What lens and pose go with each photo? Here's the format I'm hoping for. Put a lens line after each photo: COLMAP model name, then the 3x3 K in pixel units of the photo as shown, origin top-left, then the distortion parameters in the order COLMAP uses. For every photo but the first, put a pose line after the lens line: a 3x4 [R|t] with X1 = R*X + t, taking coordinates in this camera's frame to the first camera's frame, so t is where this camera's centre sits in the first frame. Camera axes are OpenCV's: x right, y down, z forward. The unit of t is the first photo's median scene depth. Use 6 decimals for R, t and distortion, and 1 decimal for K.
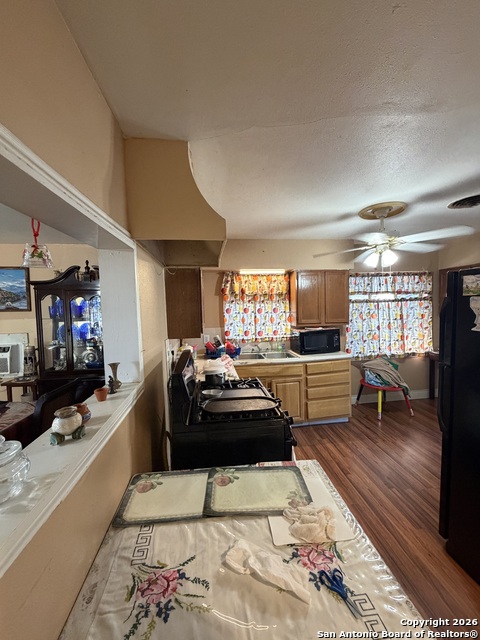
lens RADIAL K [[255.3, 0, 240.0], [0, 255.3, 320.0], [0, 0, 1]] dist [-0.000768, 0.000373]
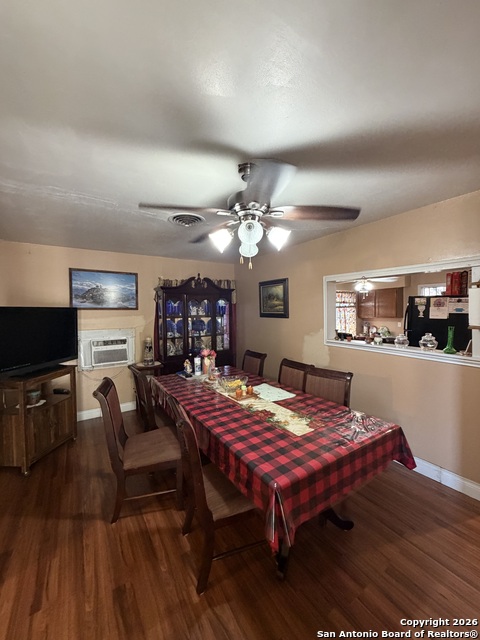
lens RADIAL K [[255.3, 0, 240.0], [0, 255.3, 320.0], [0, 0, 1]] dist [-0.000768, 0.000373]
pose [[0.895760, -0.002841, 0.444530, -0.934457], [0.013948, 0.999667, -0.021716, 0.047172], [-0.444320, 0.025652, 0.895501, -0.298261]]
